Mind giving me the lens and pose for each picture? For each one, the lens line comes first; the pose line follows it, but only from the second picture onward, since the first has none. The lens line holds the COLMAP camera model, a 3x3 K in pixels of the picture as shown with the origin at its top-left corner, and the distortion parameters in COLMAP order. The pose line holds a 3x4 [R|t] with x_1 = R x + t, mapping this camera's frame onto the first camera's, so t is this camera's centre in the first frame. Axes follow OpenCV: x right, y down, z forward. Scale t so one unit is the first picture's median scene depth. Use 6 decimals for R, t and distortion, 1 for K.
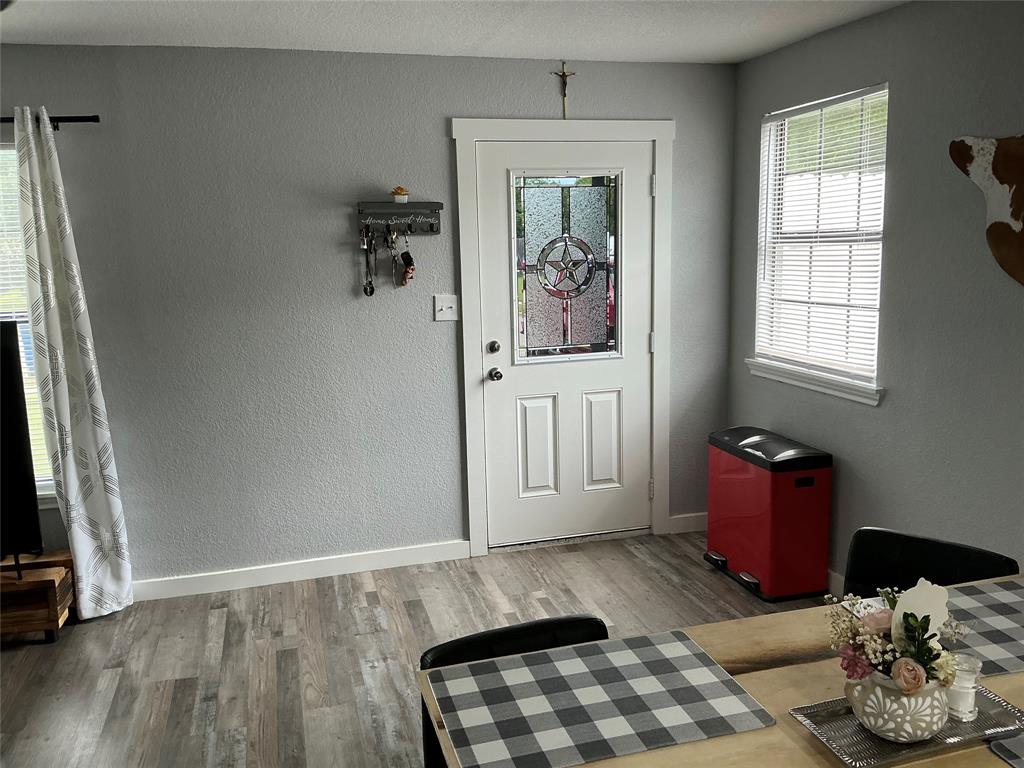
lens RADIAL K [[853.7, 0, 510.0], [0, 853.7, 385.5], [0, 0, 1]] dist [0.120382, -0.236129]
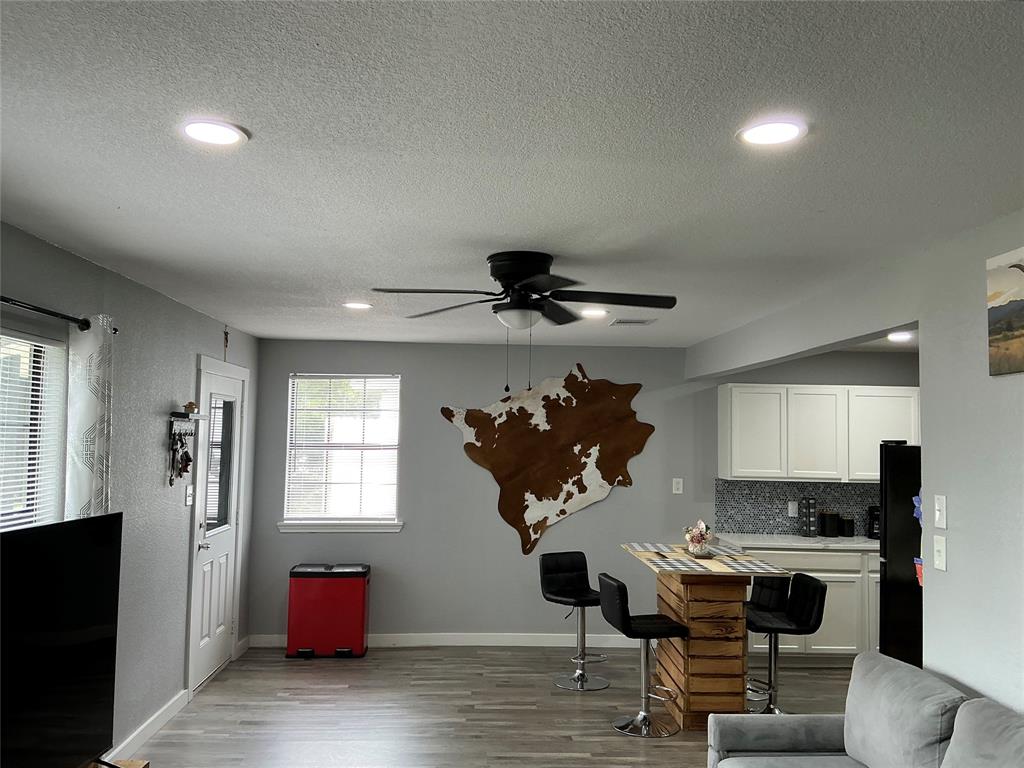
lens RADIAL K [[853.7, 0, 511.7], [0, 853.7, 383.7], [0, 0, 1]] dist [0.120382, -0.236129]
pose [[0.227429, 0.088994, 0.969720, -1.445680], [0.145765, 0.981485, -0.124260, -0.028065], [-0.962823, 0.169611, 0.210246, 0.284700]]
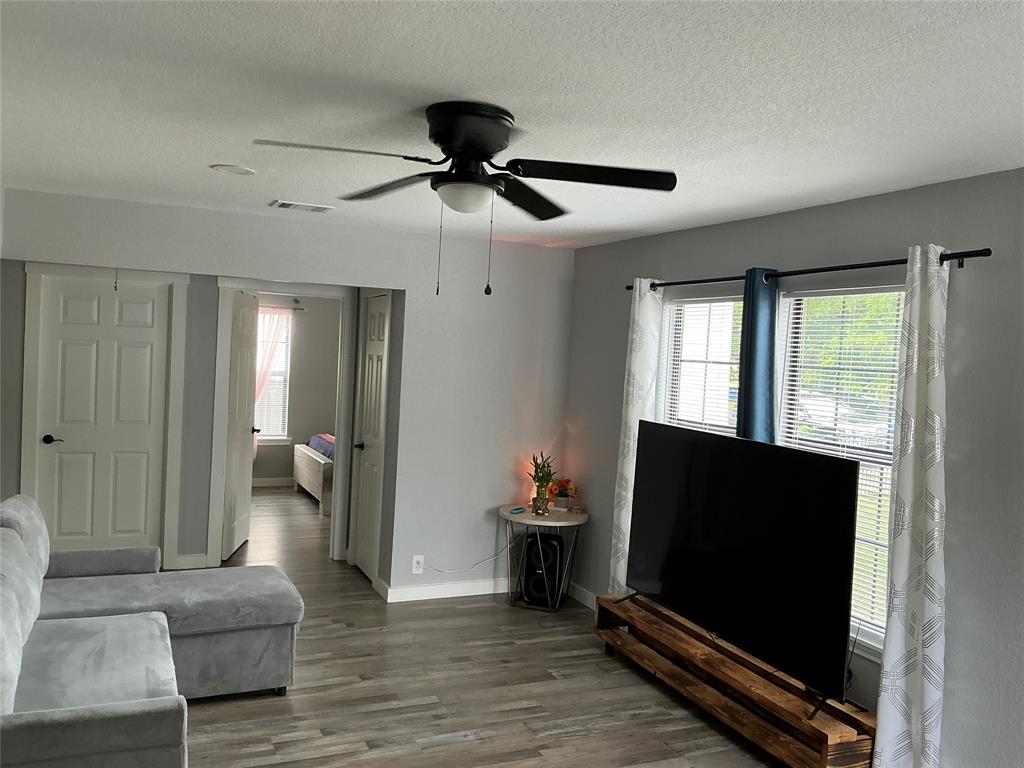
lens RADIAL K [[853.7, 0, 514.3], [0, 853.7, 380.3], [0, 0, 1]] dist [0.120382, -0.236129]
pose [[0.139524, 0.058661, -0.988480, 0.310452], [-0.221676, 0.974759, 0.026557, -0.094972], [0.965087, 0.215417, 0.149006, 0.415296]]
